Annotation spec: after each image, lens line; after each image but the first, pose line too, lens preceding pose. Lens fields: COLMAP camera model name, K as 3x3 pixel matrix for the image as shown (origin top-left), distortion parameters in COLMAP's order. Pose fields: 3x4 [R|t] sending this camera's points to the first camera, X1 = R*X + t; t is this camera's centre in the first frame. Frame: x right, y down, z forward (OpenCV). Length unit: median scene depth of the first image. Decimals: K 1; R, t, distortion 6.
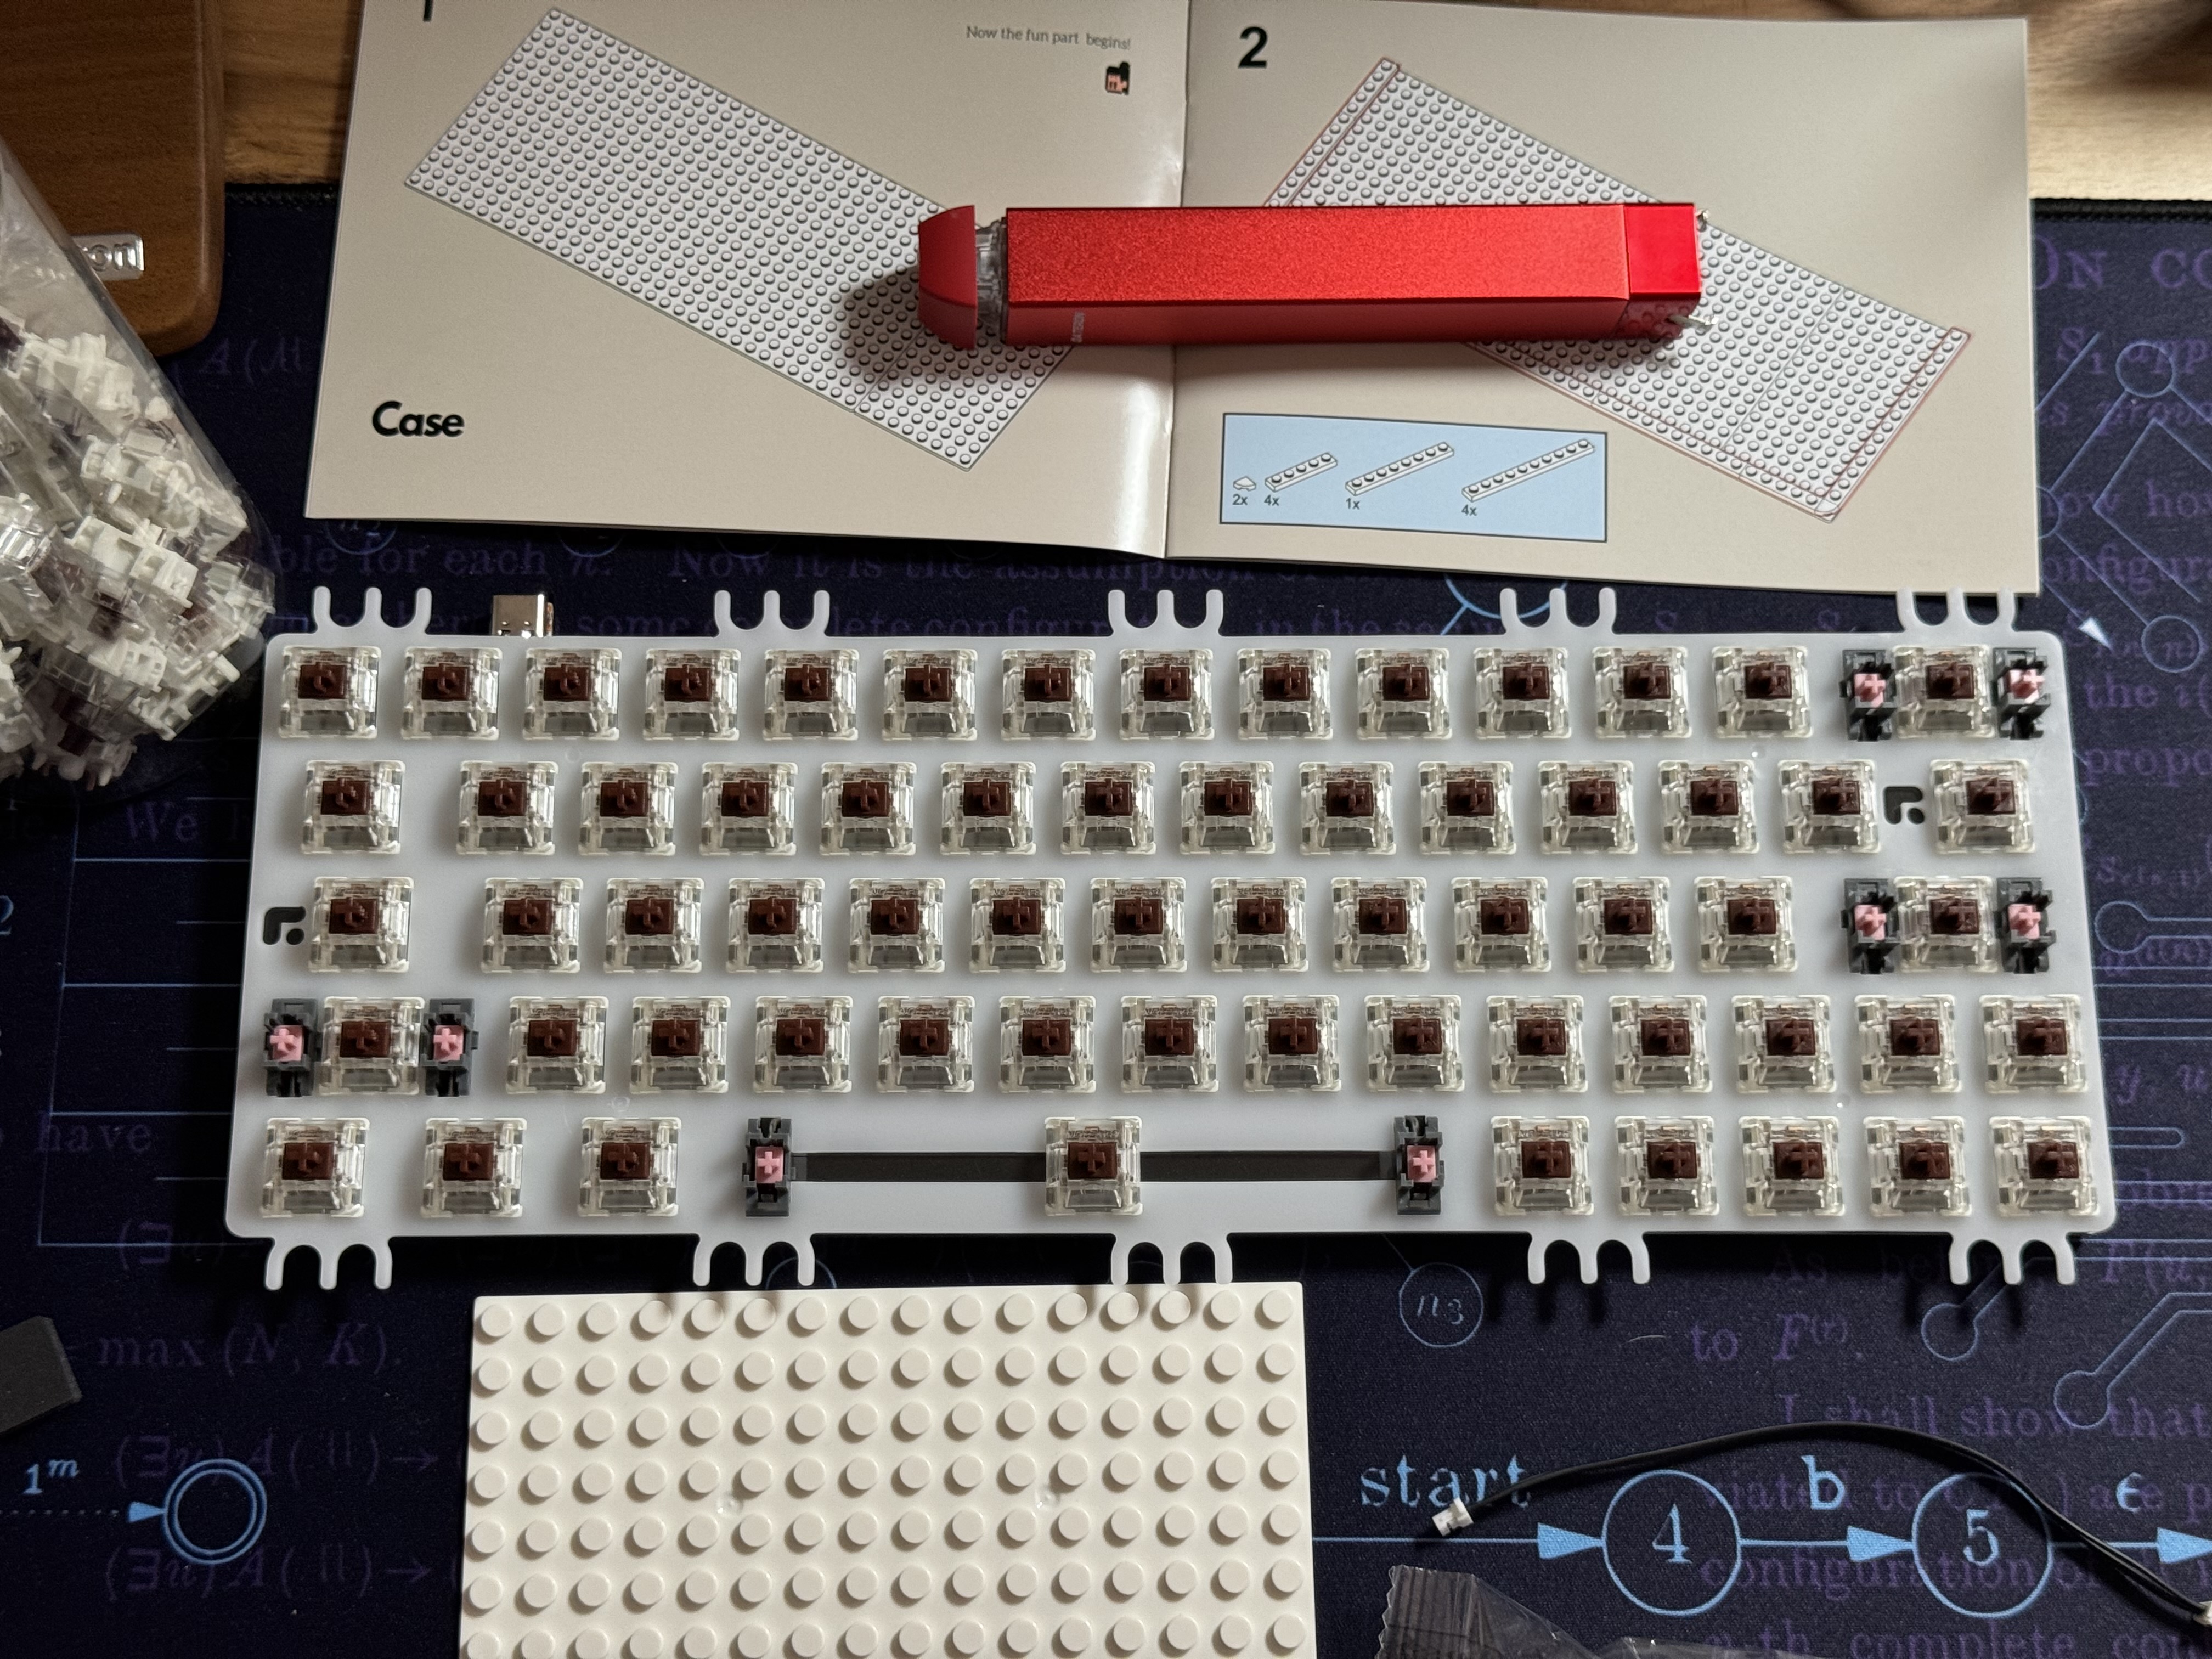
lens RADIAL K [[3099.8, 0, 1106.0], [0, 3099.8, 829.5], [0, 0, 1]] dist [0.142960, -0.274485]
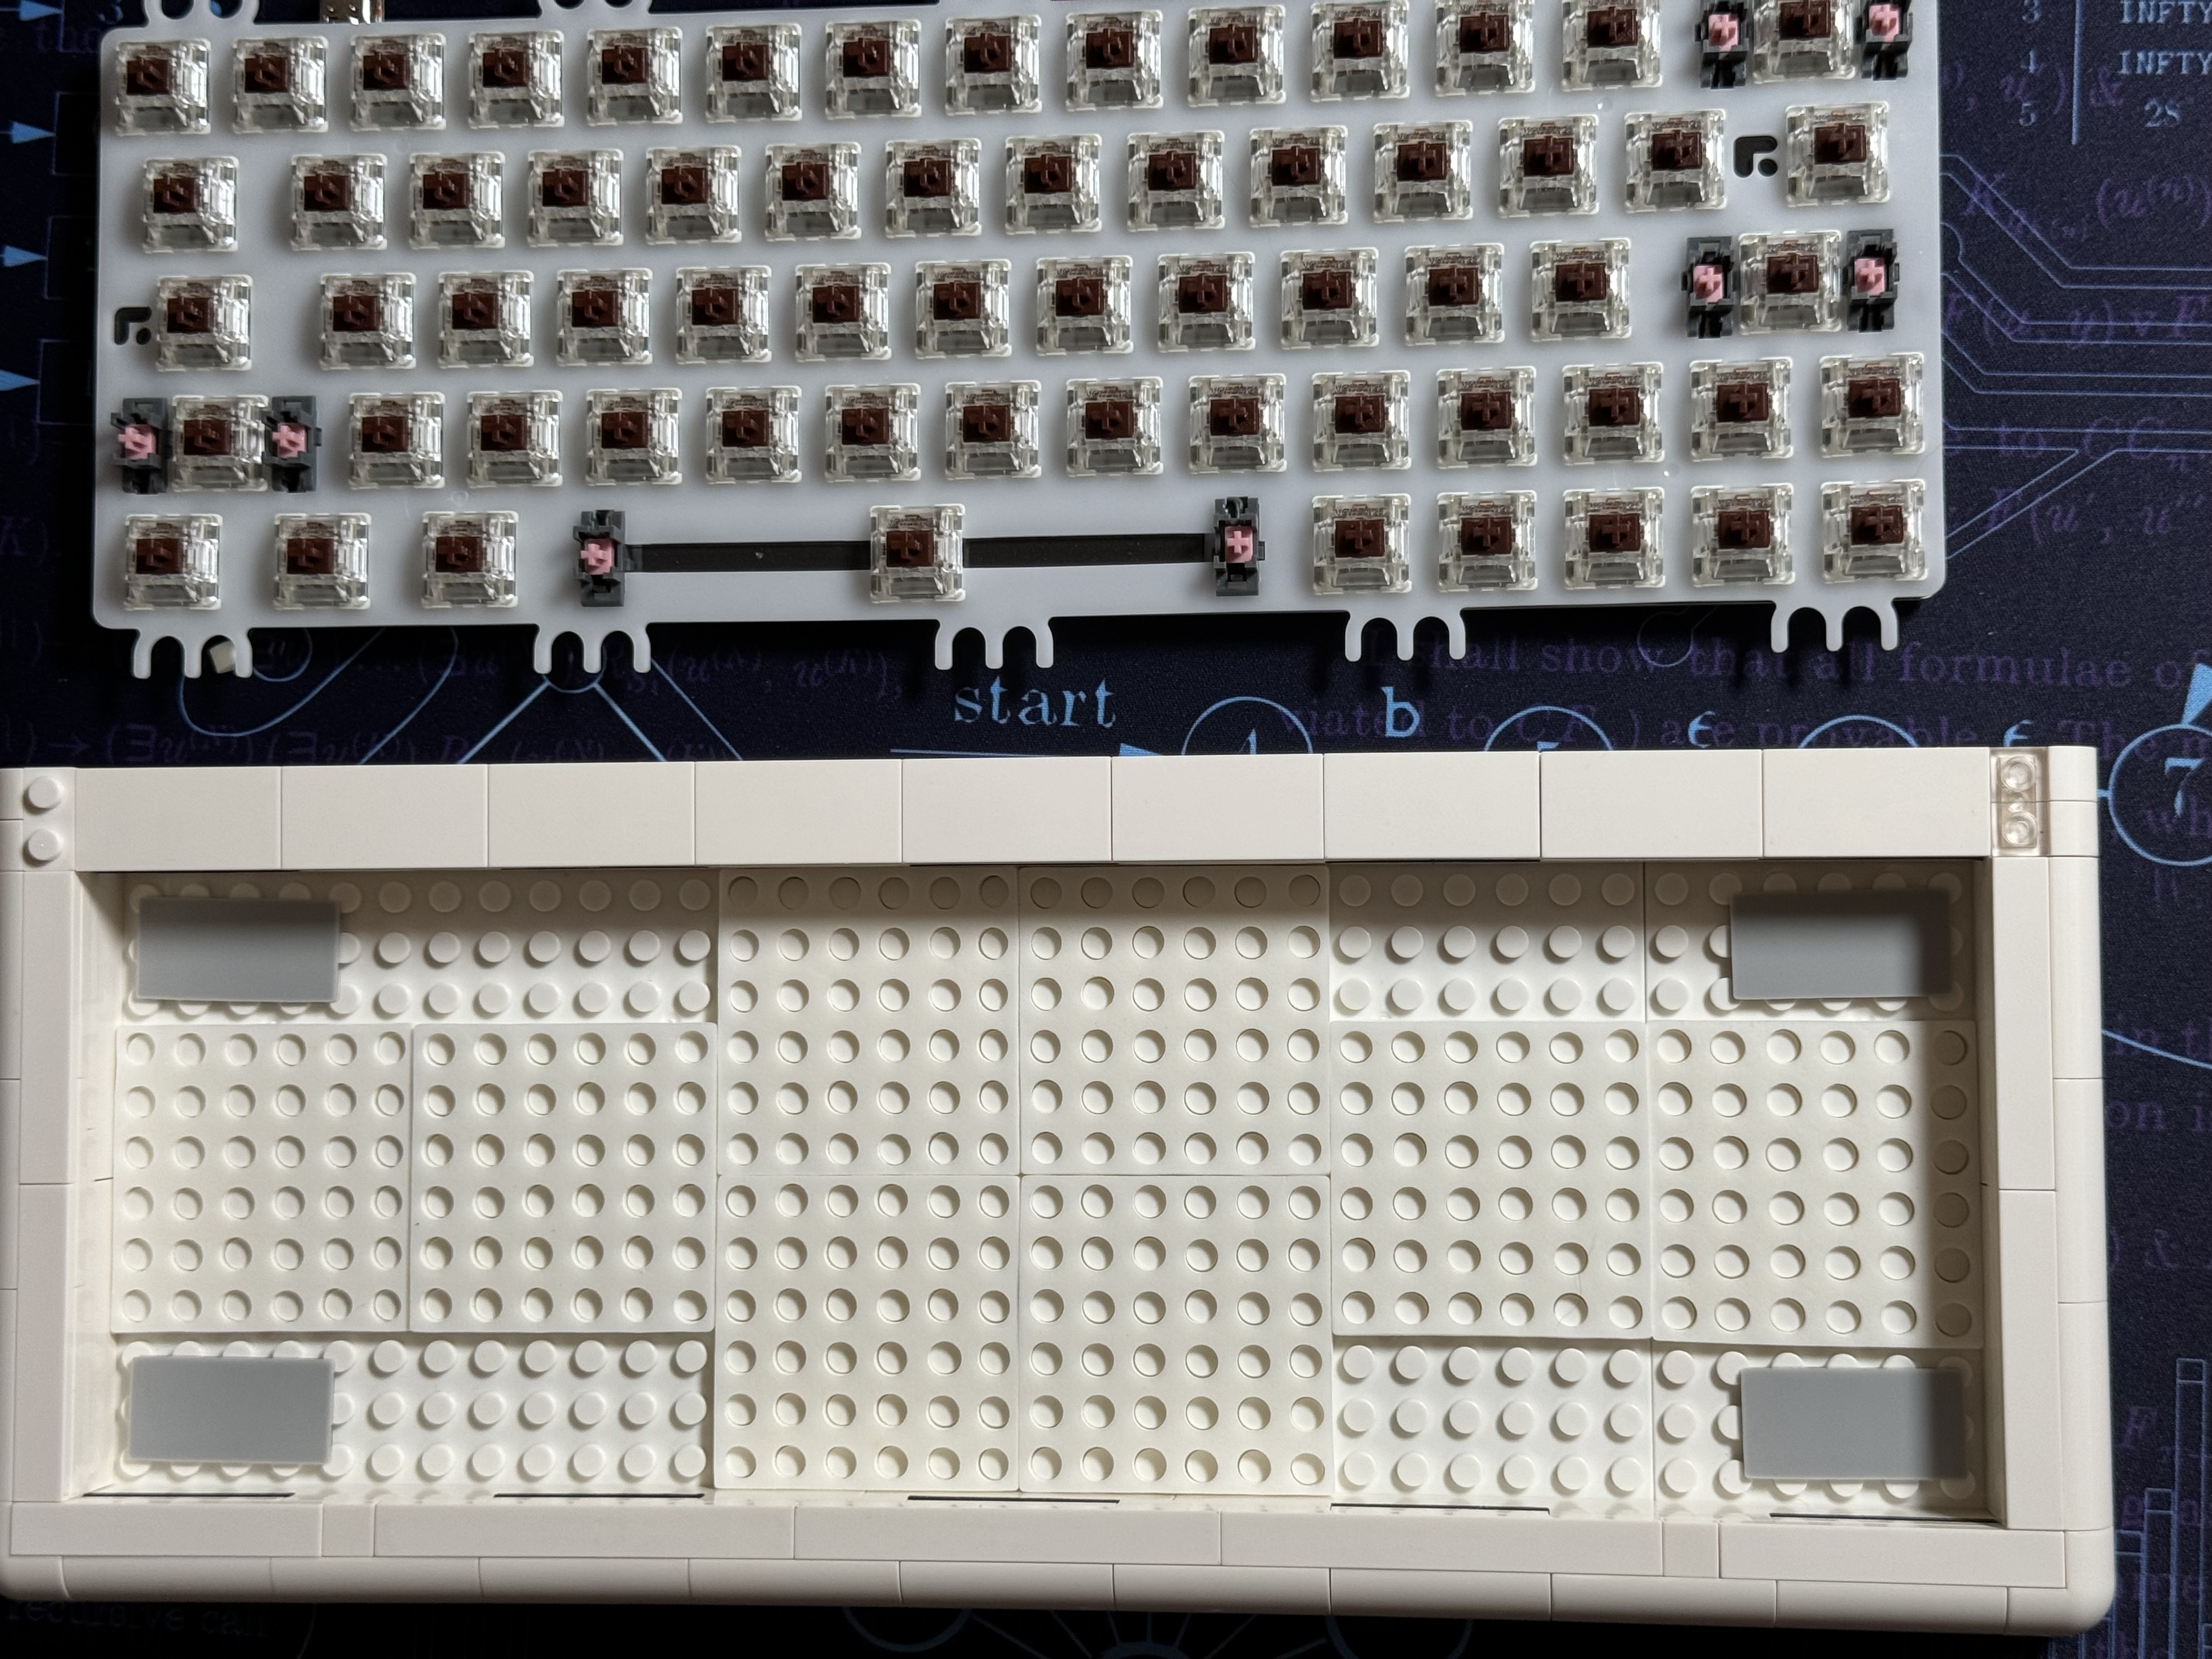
lens RADIAL K [[3119.4, 0, 1106.0], [0, 3119.4, 829.5], [0, 0, 1]] dist [0.142954, -0.274250]
pose [[0.993088, -0.006714, -0.117179, 0.173563], [0.029659, 0.980317, 0.195191, 0.000143], [0.113562, -0.197317, 0.973740, 0.000438]]
